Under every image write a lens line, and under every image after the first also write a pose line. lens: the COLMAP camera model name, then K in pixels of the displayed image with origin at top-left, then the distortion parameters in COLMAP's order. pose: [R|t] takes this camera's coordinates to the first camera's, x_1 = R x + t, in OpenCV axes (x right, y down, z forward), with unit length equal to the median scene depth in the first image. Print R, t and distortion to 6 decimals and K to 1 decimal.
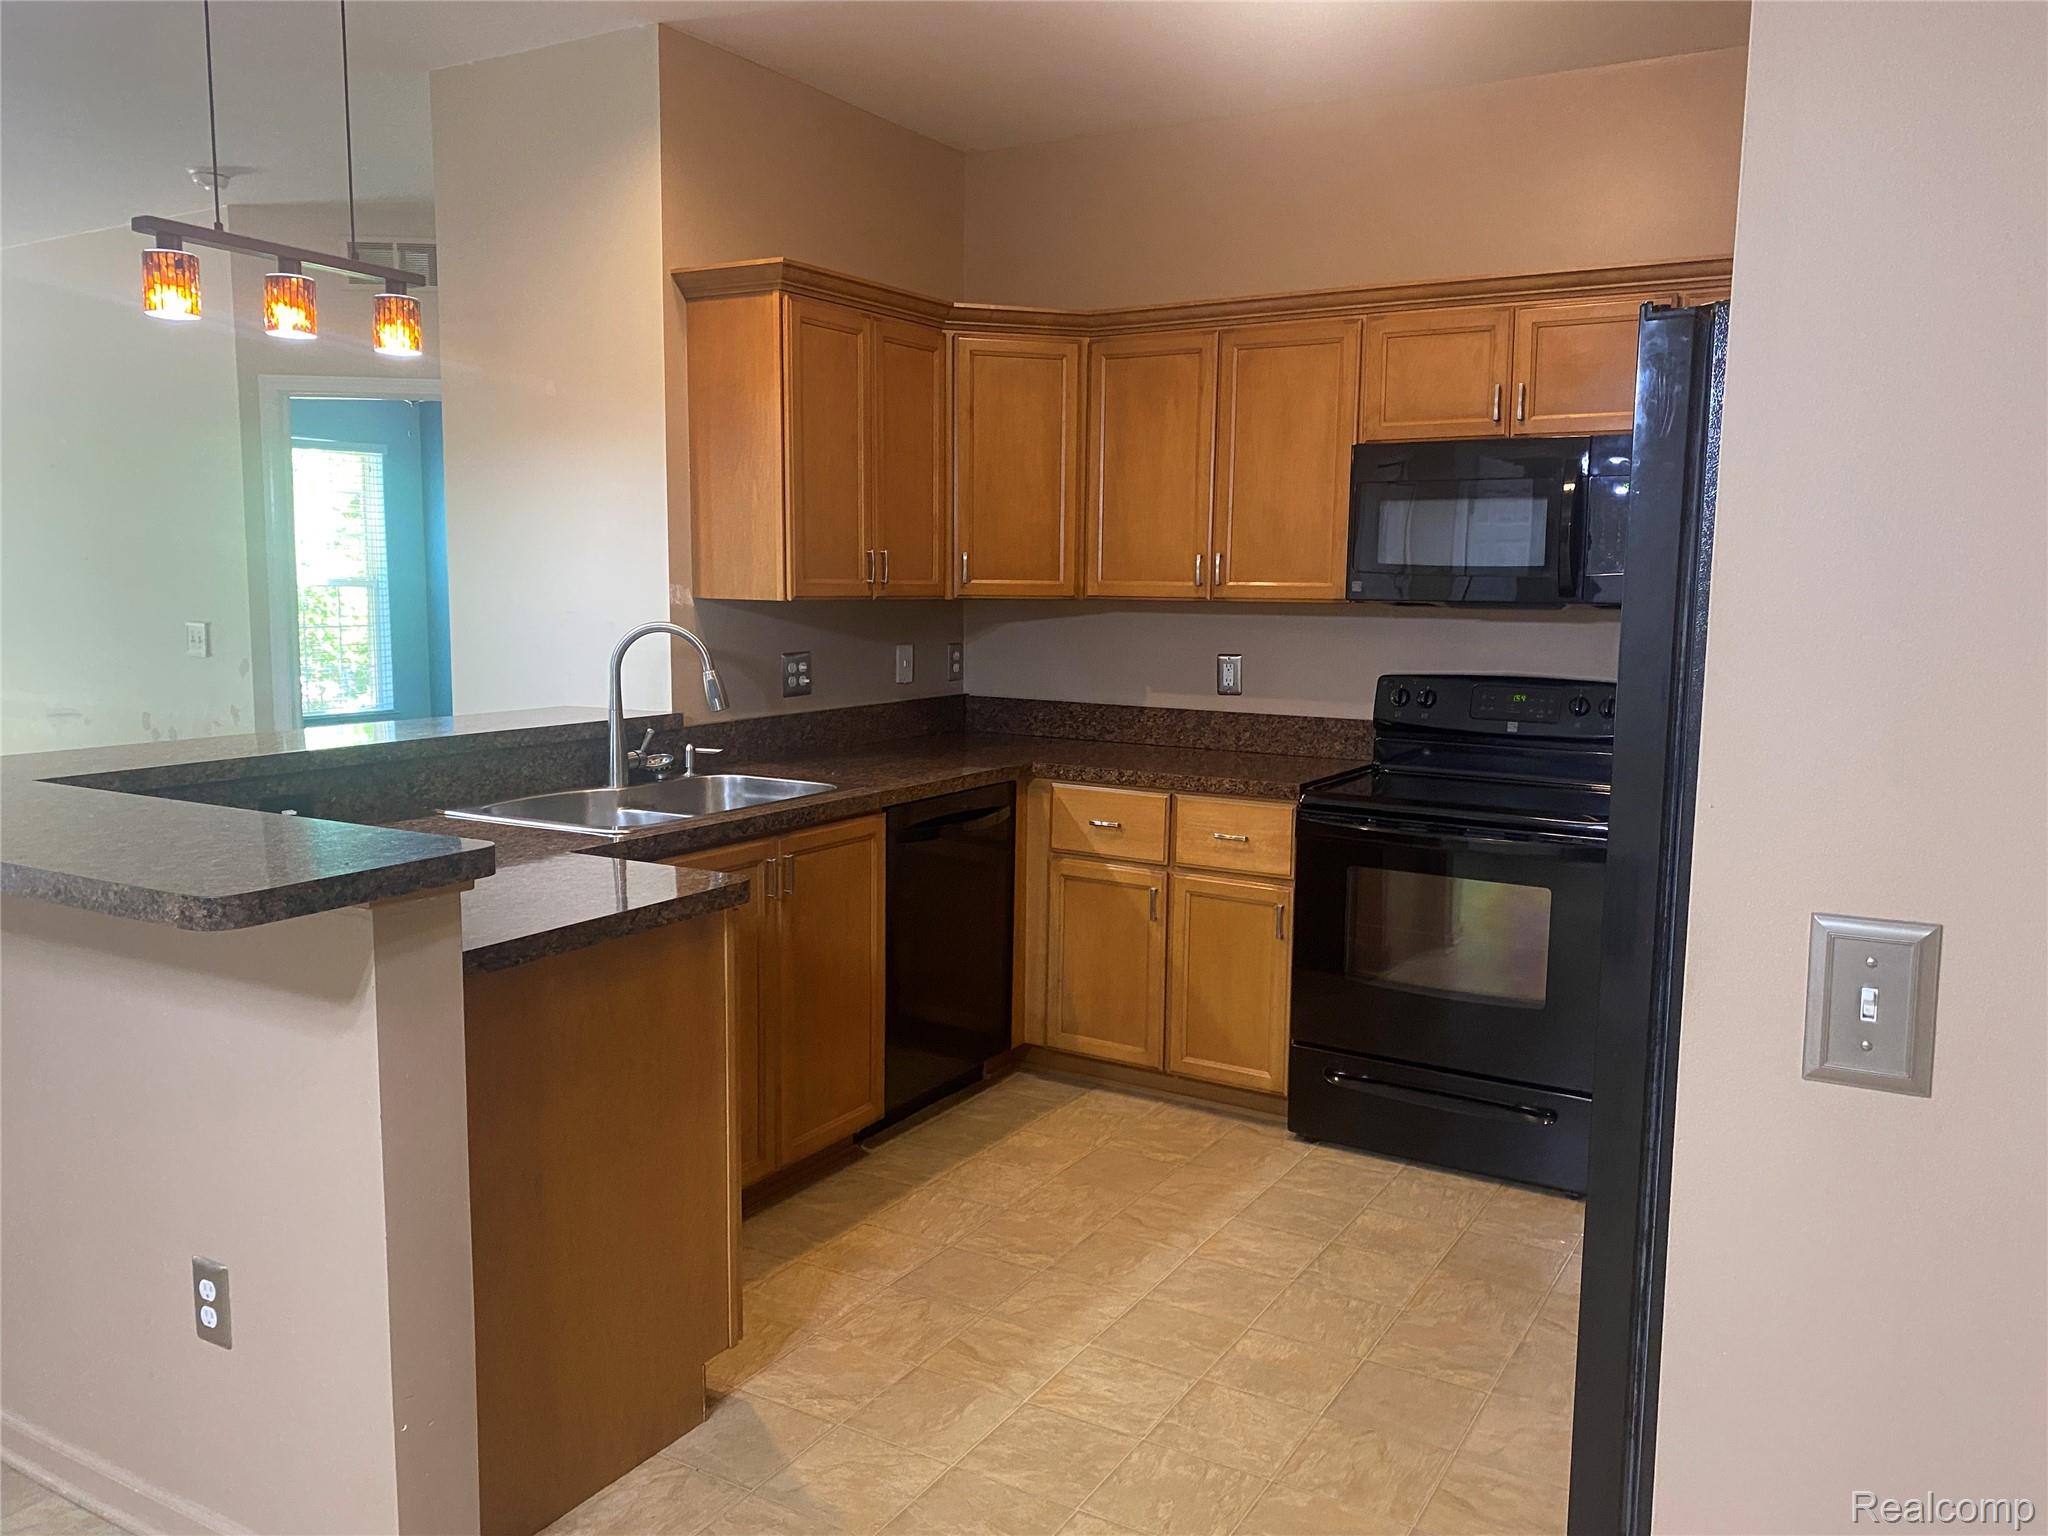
lens RADIAL K [[1553.3, 0, 1024.7], [0, 1553.3, 771.2], [0, 0, 1]] dist [0.003275, 0.000499]
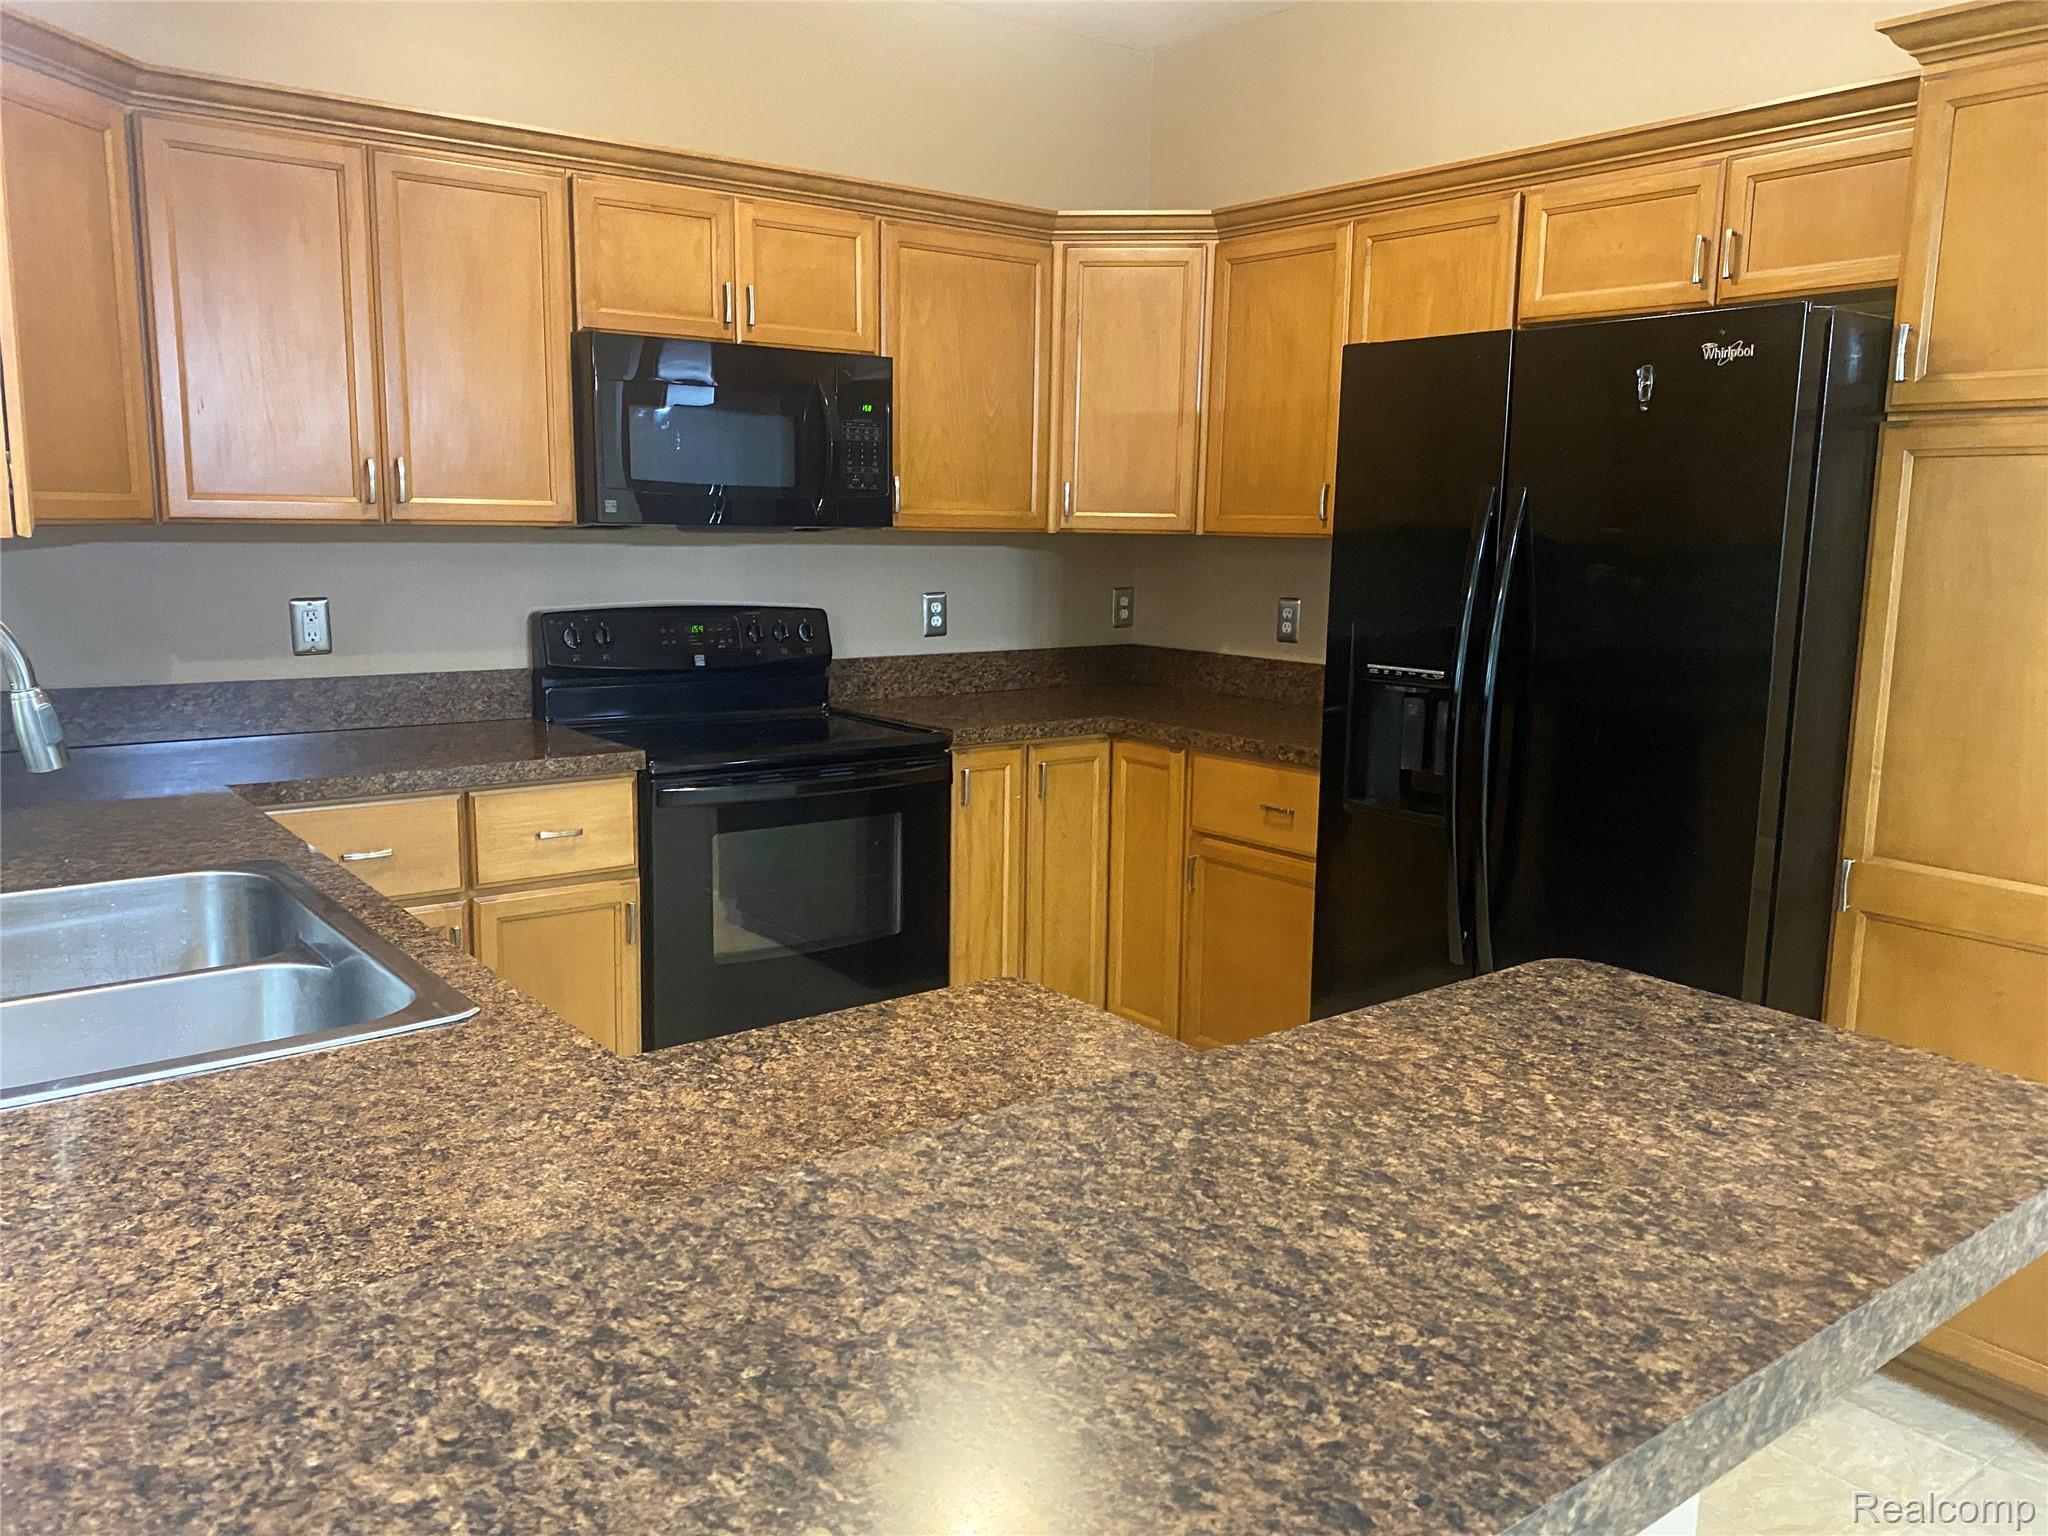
lens RADIAL K [[1553.3, 0, 1025.5], [0, 1553.3, 765.5], [0, 0, 1]] dist [0.003275, 0.000499]
pose [[0.353495, -0.152463, 0.922928, -0.482425], [0.099677, 0.987150, 0.124894, -0.063013], [-0.930111, 0.047845, 0.364150, 0.491973]]
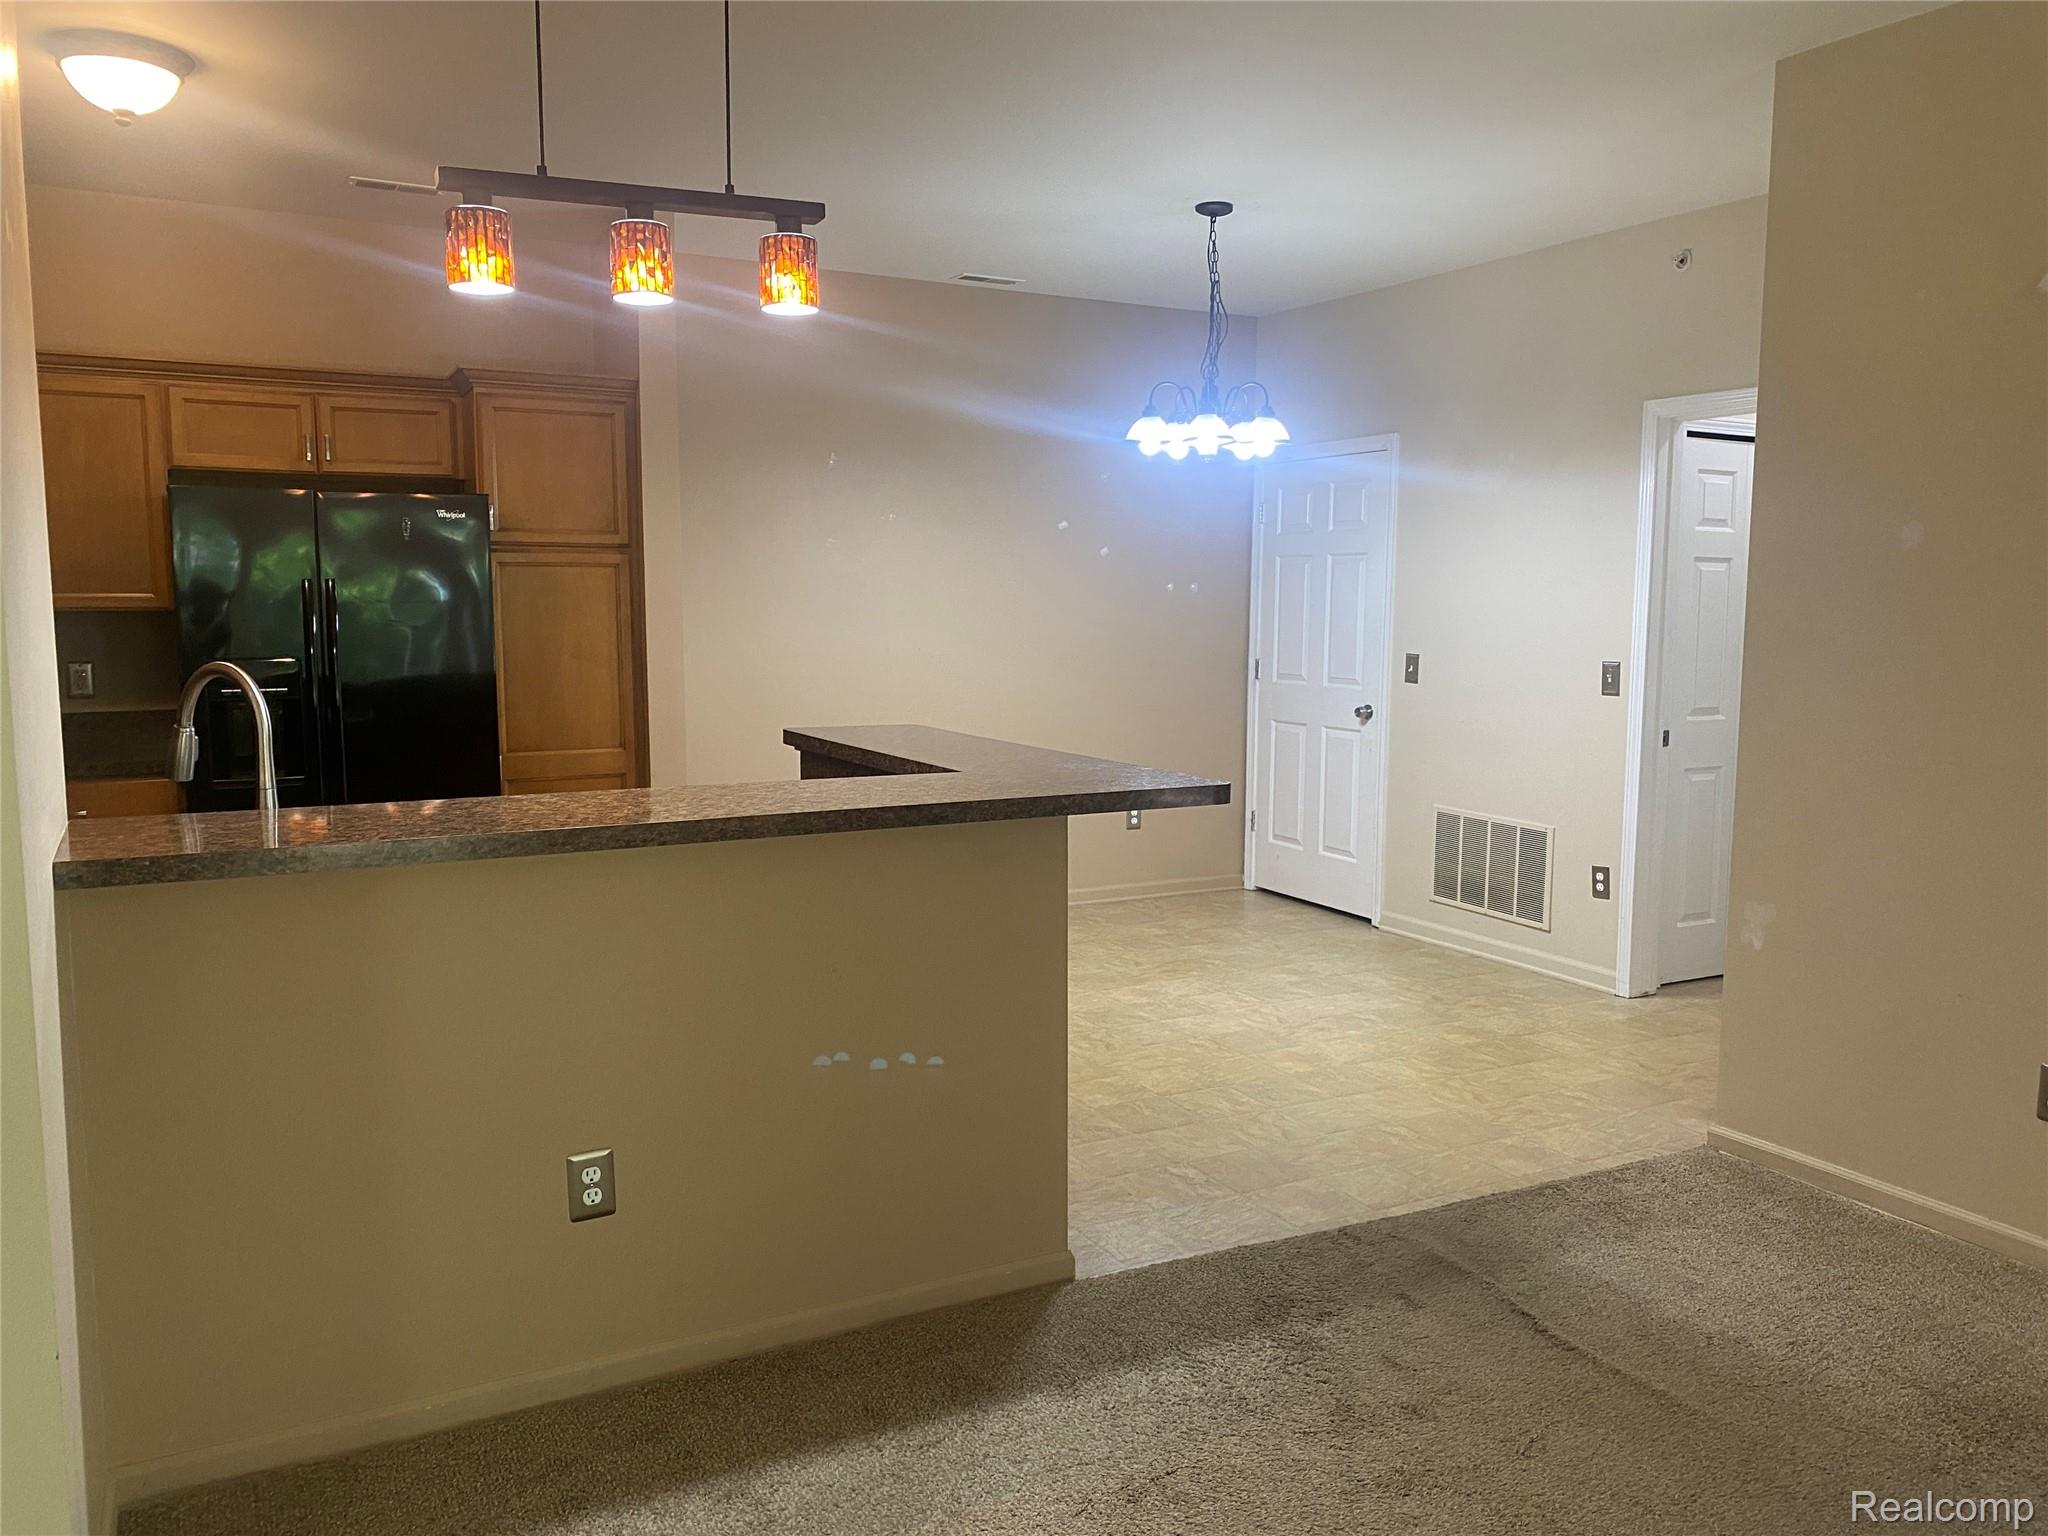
lens RADIAL K [[1553.3, 0, 1024.0], [0, 1553.3, 771.2], [0, 0, 1]] dist [0.003275, 0.000499]
pose [[-0.860518, -0.064195, 0.505359, -1.043088], [0.052083, 0.975743, 0.212633, -0.211913], [-0.506750, 0.209295, -0.836301, 1.747367]]
